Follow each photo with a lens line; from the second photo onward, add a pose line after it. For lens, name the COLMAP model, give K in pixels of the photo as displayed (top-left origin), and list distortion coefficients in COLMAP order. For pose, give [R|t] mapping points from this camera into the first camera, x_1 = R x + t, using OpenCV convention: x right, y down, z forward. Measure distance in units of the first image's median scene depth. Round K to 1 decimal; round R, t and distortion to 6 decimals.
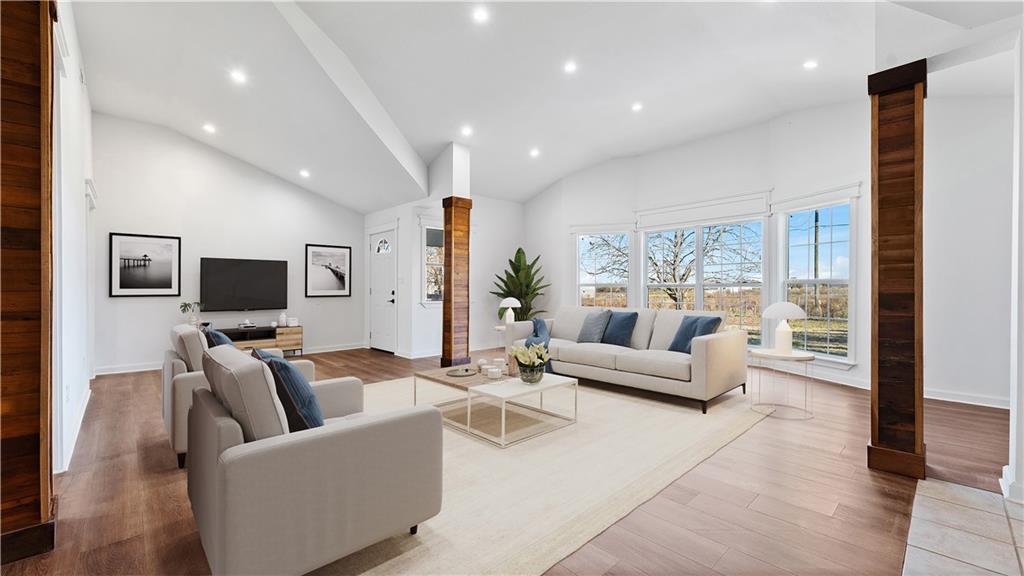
lens RADIAL K [[410.9, 0, 508.7], [0, 410.9, 291.5], [0, 0, 1]] dist [0.001686, 0.000194]
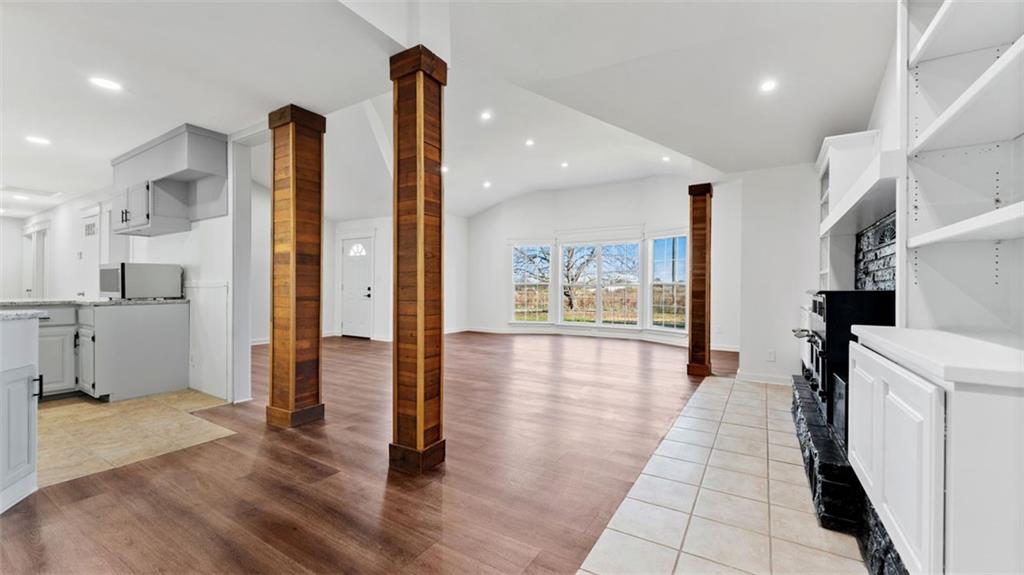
lens RADIAL K [[410.9, 0, 502.2], [0, 410.9, 287.1], [0, 0, 1]] dist [0.001686, 0.000194]
pose [[0.970374, 0.008957, 0.241440, -0.347141], [-0.007790, 0.999953, -0.005786, 0.003096], [-0.241480, 0.003734, 0.970399, -0.509944]]
